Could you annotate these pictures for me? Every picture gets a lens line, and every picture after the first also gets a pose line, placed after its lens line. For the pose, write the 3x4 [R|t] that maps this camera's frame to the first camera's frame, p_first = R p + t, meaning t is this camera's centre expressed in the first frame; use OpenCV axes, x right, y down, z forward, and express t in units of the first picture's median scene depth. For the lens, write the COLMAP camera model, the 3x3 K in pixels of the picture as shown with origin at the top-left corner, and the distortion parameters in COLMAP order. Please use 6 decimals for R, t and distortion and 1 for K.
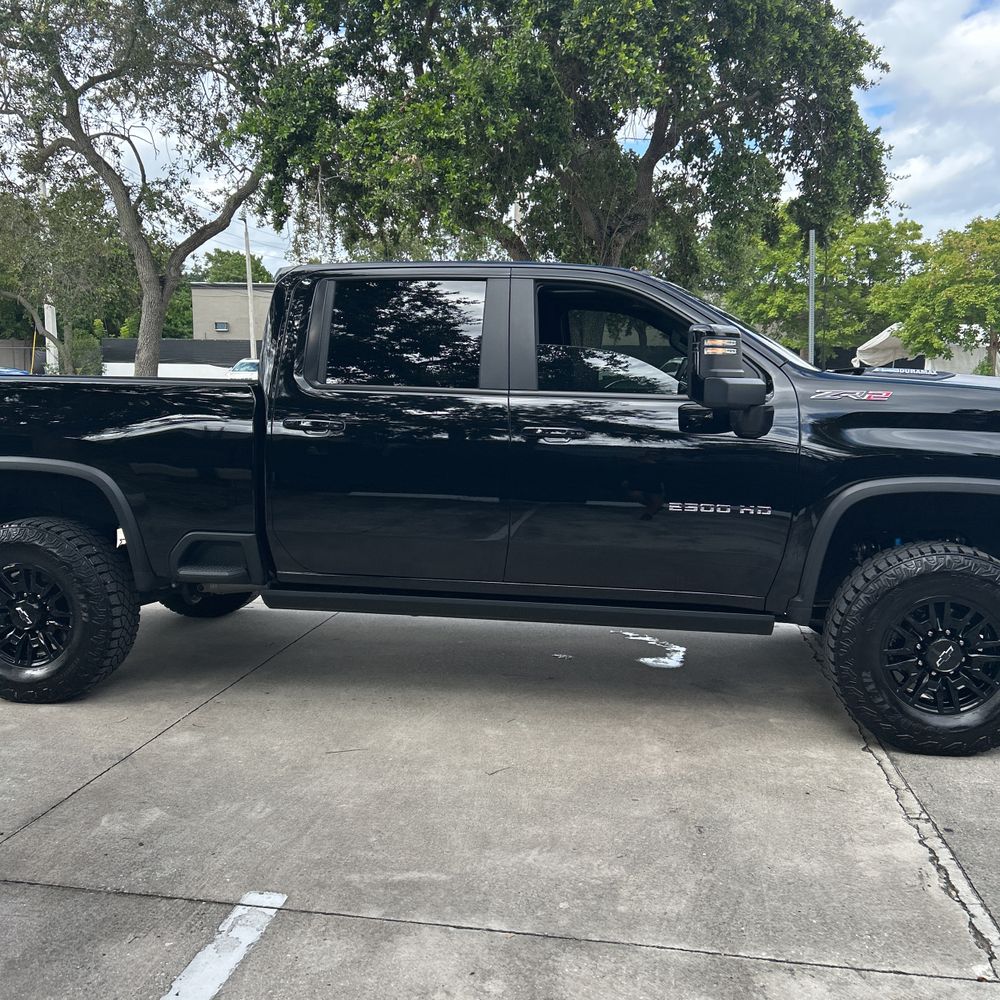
lens RADIAL K [[998.1, 0, 508.8], [0, 998.1, 494.7], [0, 0, 1]] dist [0.022428, 0.000000]
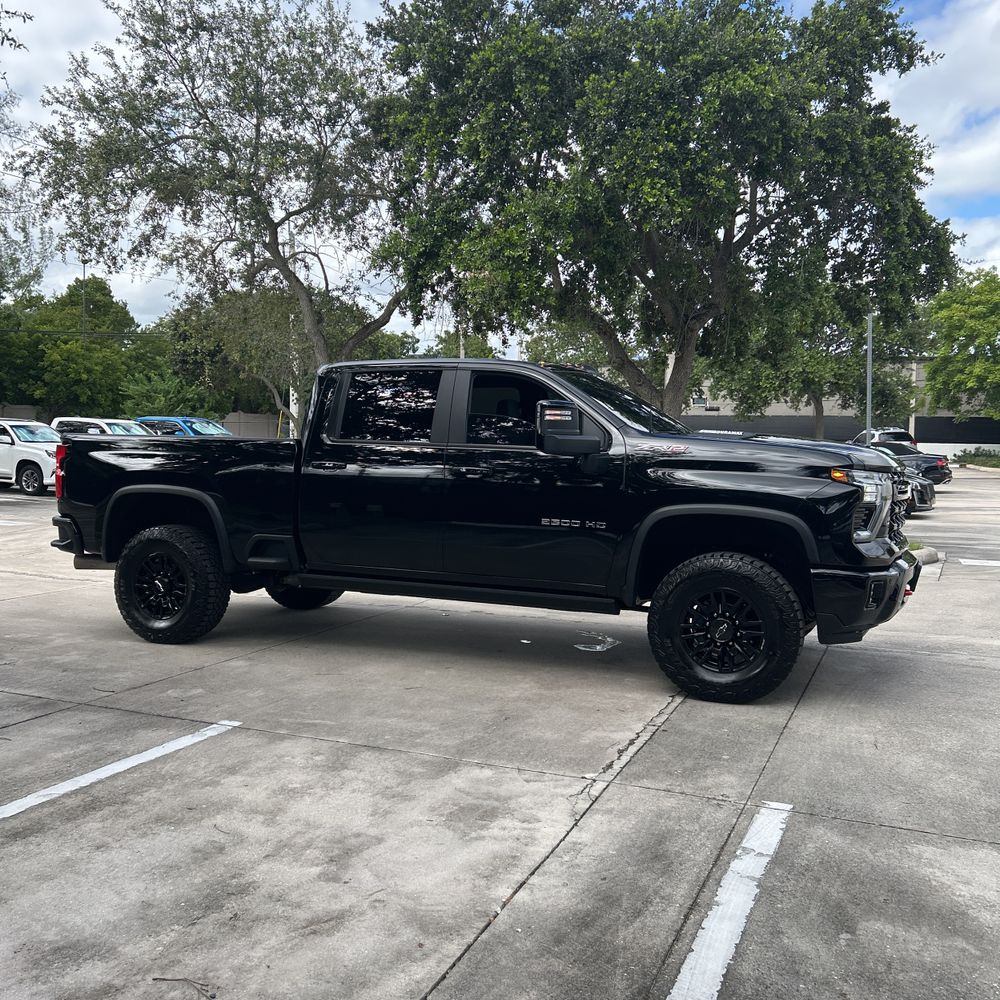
lens RADIAL K [[998.1, 0, 503.9], [0, 998.1, 503.2], [0, 0, 1]] dist [0.022428, 0.000000]
pose [[0.972034, 0.018590, -0.234105, 0.461704], [-0.033288, 0.997703, -0.058991, 0.074446], [0.232470, 0.065134, 0.970420, -0.461041]]
